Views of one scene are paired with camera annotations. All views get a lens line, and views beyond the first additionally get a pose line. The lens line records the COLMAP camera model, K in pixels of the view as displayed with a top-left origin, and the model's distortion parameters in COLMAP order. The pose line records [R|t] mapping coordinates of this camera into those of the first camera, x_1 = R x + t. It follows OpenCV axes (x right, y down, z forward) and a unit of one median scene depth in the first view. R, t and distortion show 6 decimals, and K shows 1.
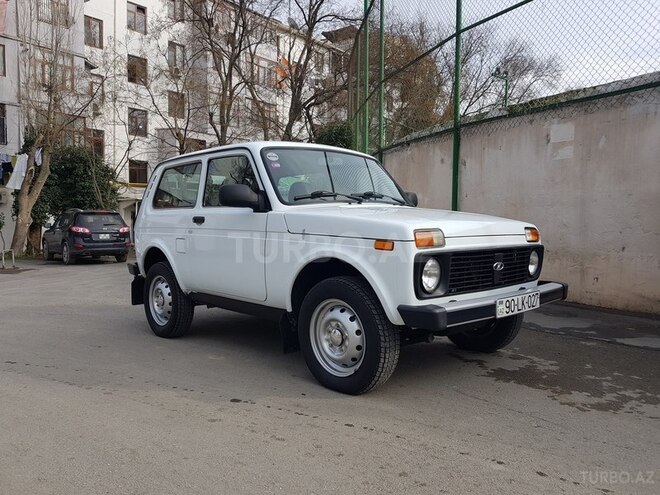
lens RADIAL K [[504.9, 0, 320.5], [0, 504.9, 247.4], [0, 0, 1]] dist [-0.009405, -0.003571]
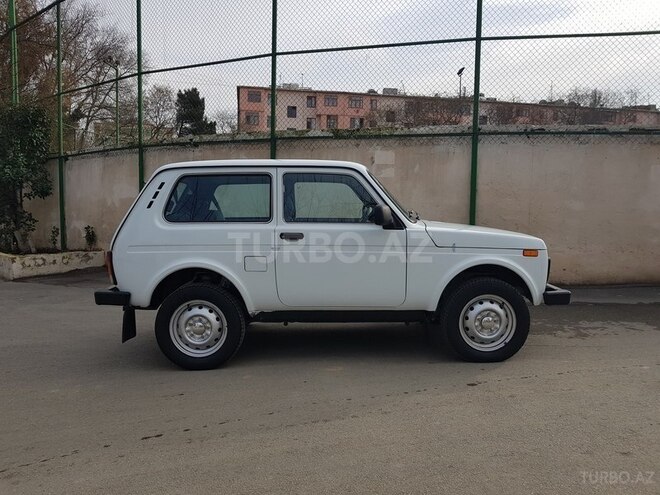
lens RADIAL K [[504.9, 0, 320.5], [0, 504.9, 247.4], [0, 0, 1]] dist [-0.009405, -0.003571]
pose [[0.695265, -0.054023, 0.716720, -1.058927], [0.039163, 0.998537, 0.037275, -0.078285], [-0.717685, 0.002153, 0.696364, 0.324184]]
